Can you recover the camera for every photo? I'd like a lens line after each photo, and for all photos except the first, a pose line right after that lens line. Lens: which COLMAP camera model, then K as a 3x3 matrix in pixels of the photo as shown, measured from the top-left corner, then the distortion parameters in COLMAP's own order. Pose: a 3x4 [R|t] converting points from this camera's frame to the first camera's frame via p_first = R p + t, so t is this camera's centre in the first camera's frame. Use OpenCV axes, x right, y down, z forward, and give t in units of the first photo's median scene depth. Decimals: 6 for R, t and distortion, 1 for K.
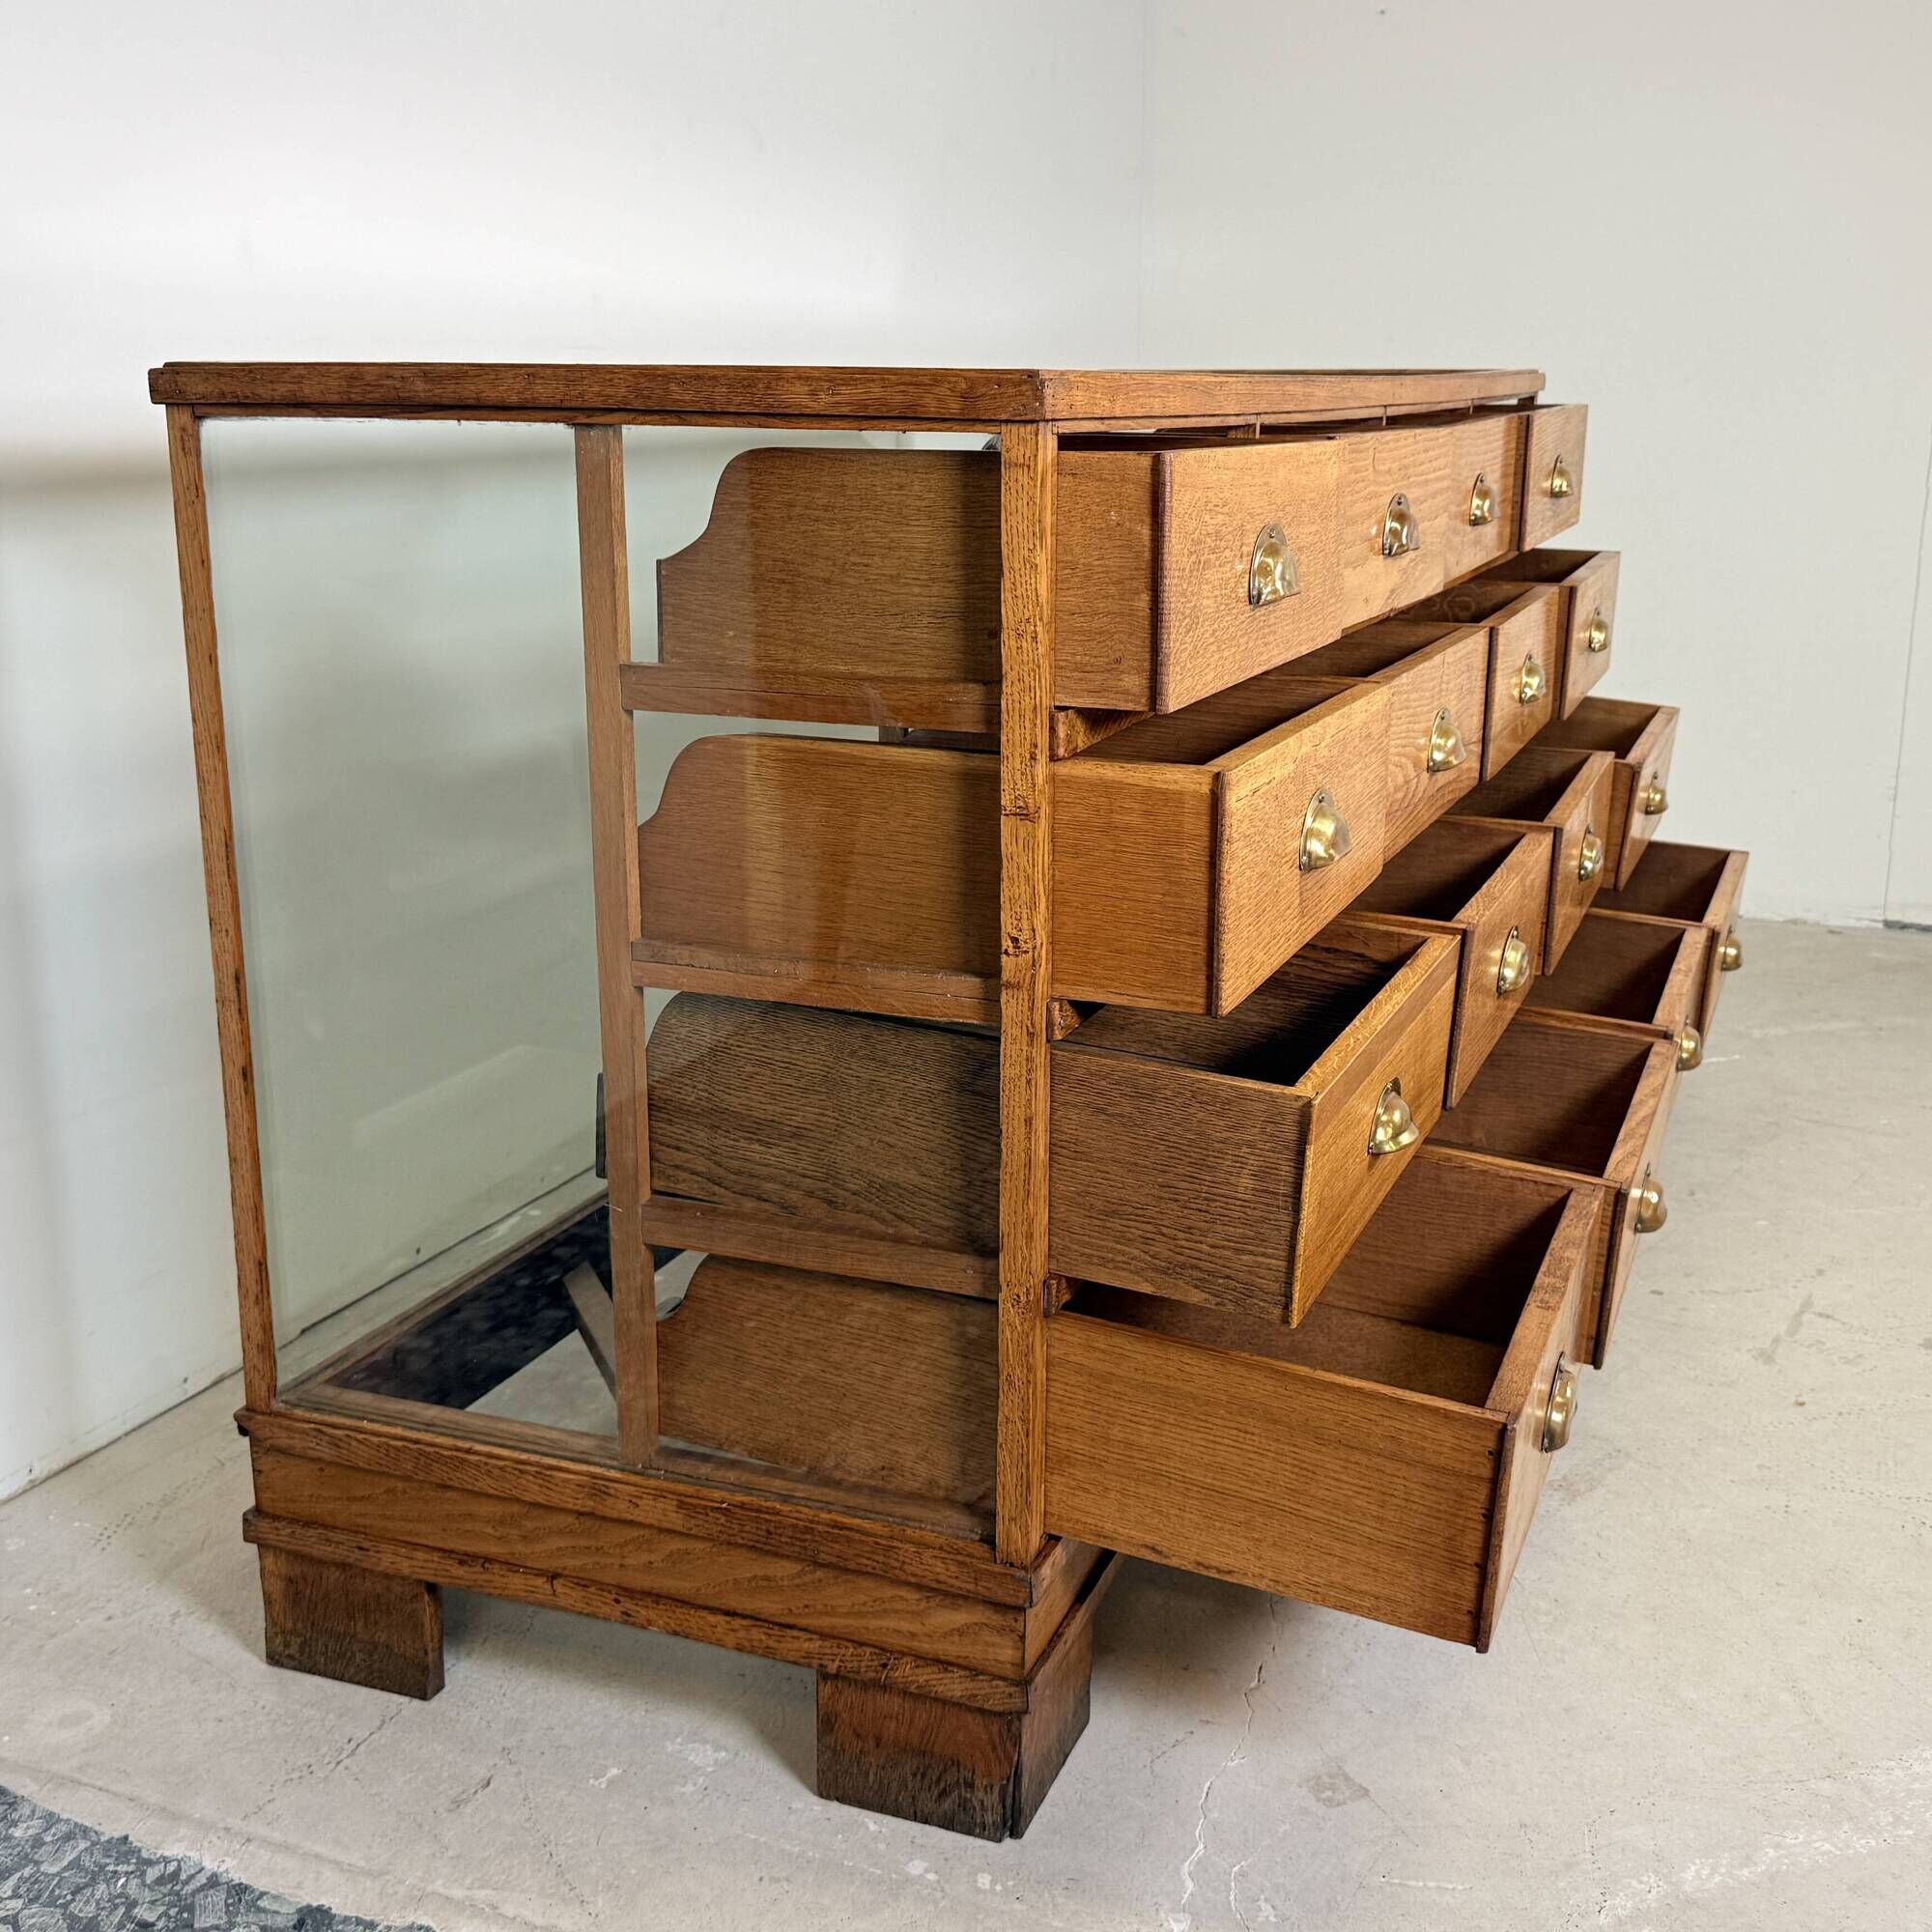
lens RADIAL K [[2242.6, 0, 966.0], [0, 2242.6, 966.0], [0, 0, 1]] dist [0.247812, -0.561904]
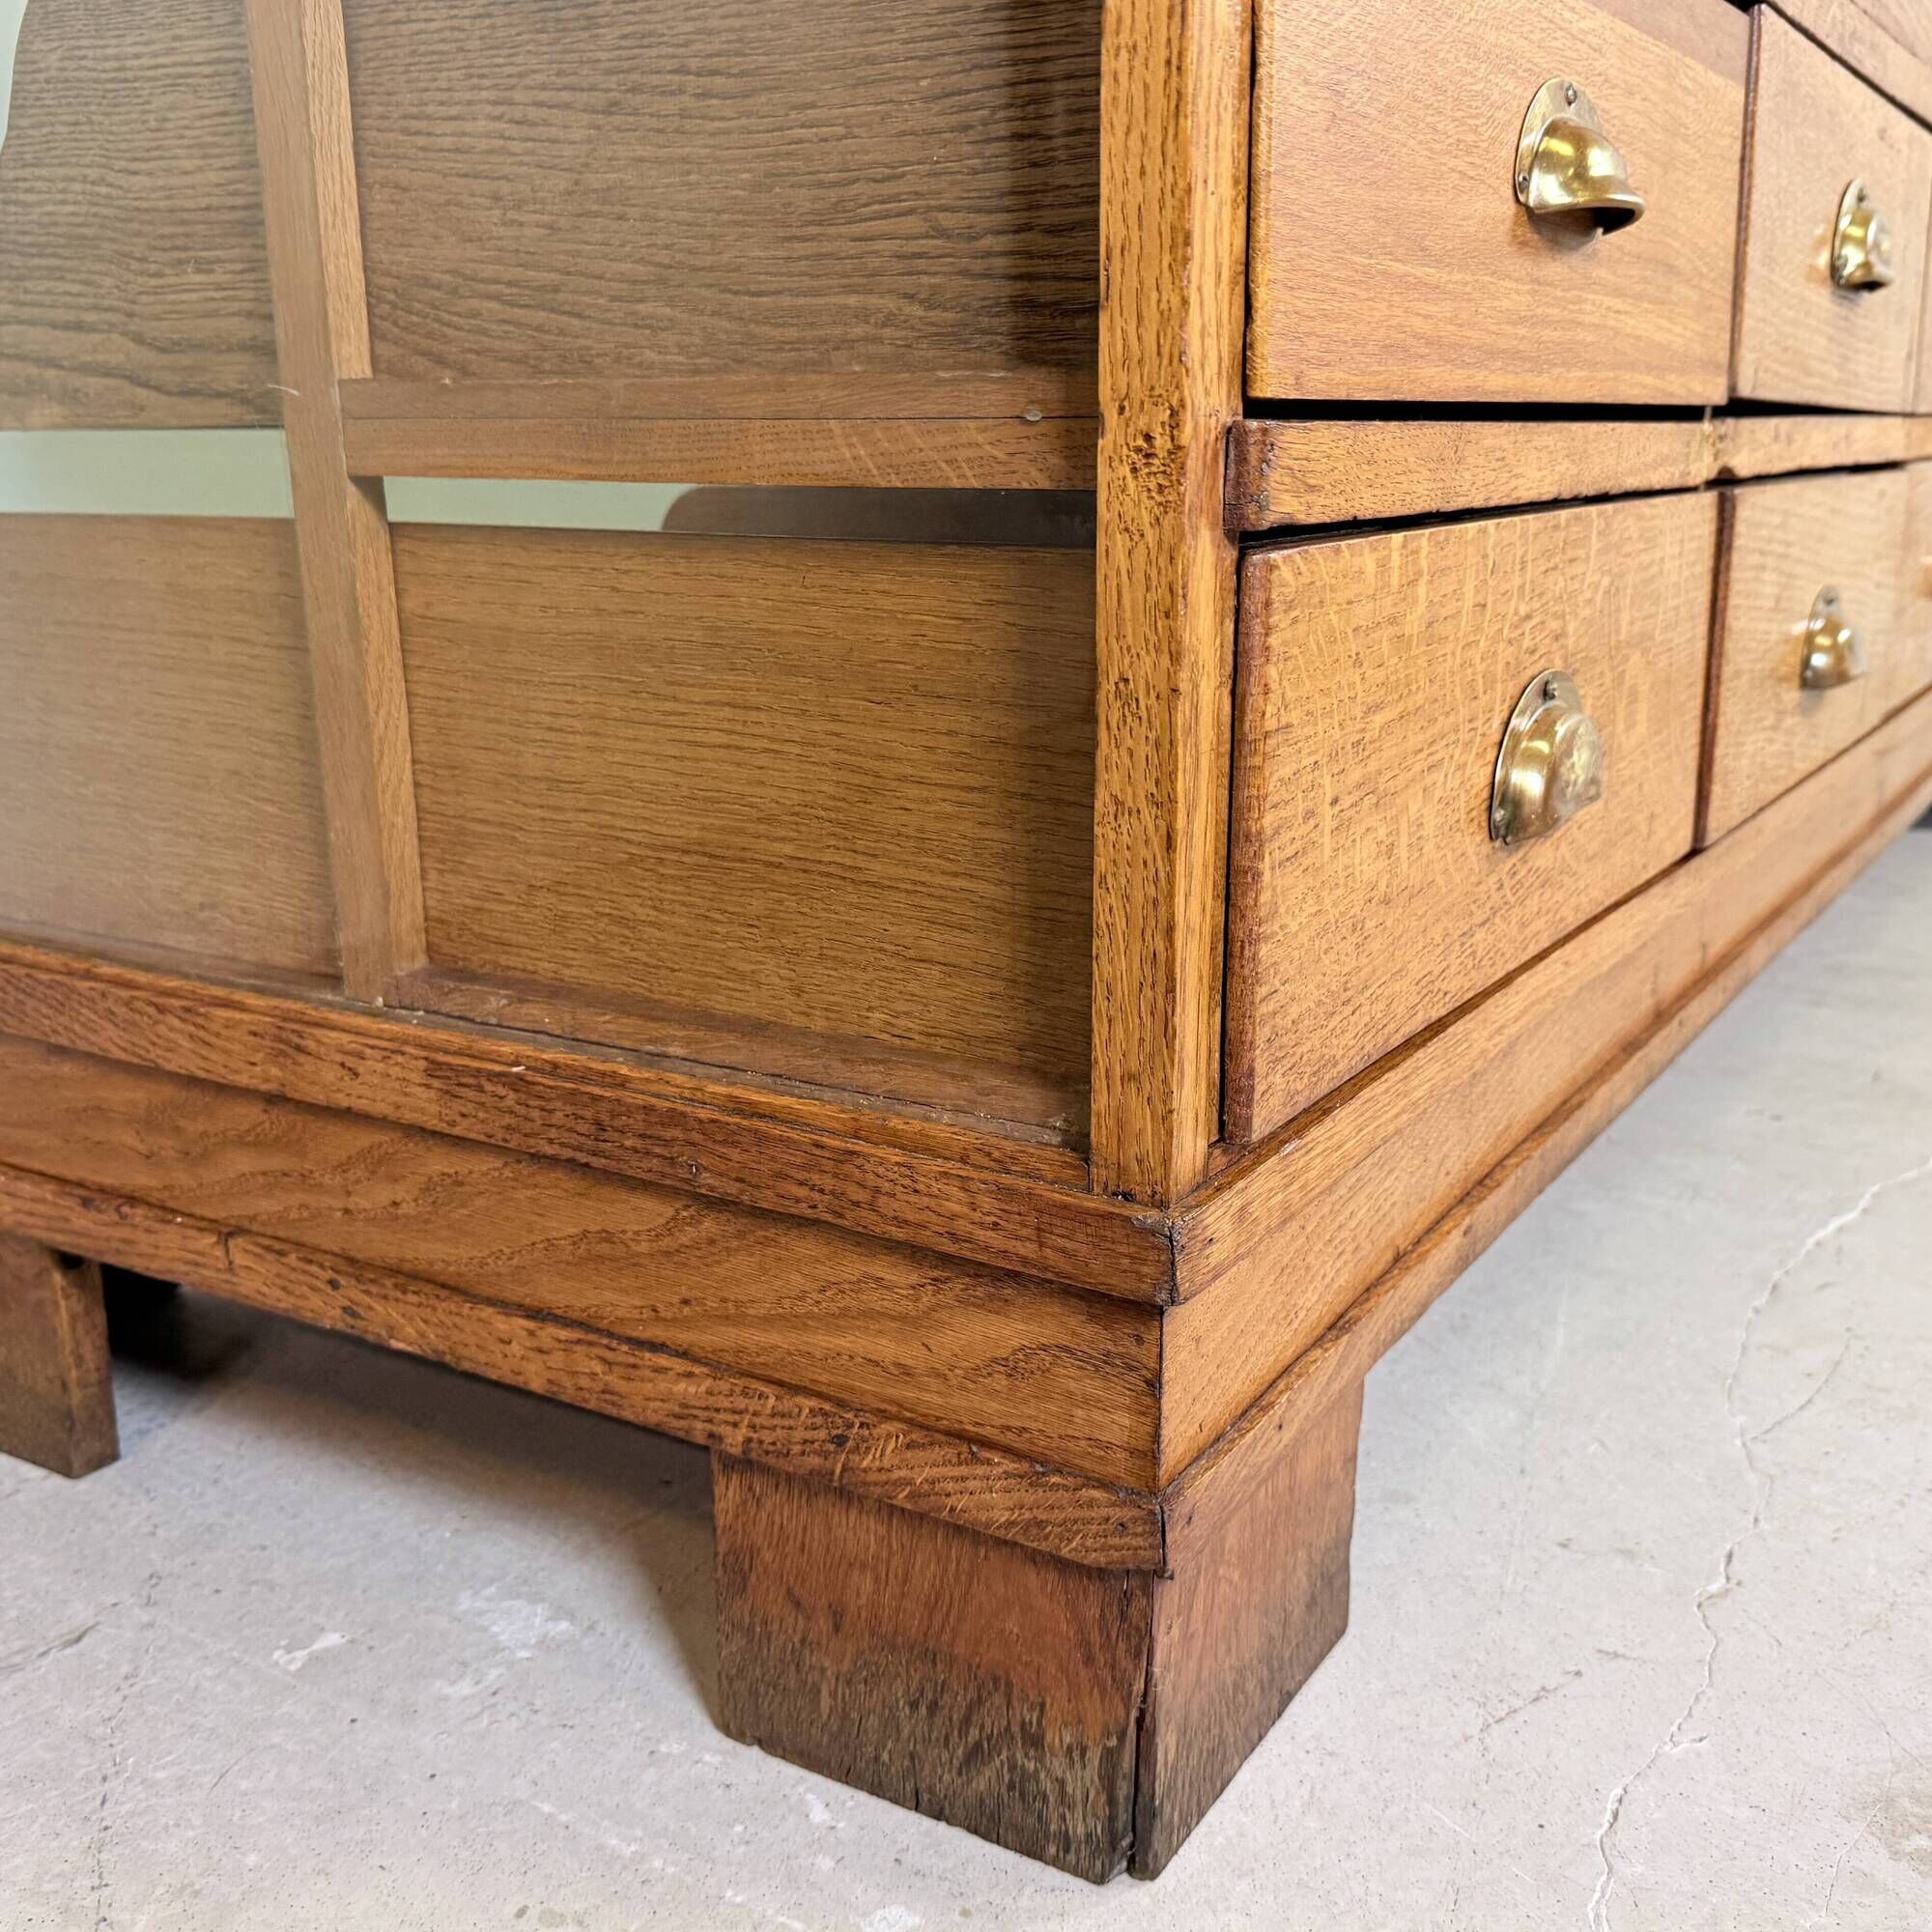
lens RADIAL K [[2054.5, 0, 966.0], [0, 2054.5, 966.0], [0, 0, 1]] dist [0.229181, -0.564271]
pose [[0.984275, 0.031726, -0.173772, 0.051245], [-0.032130, 0.999484, 0.000489, 0.215525], [0.173697, 0.005102, 0.984786, 0.618457]]
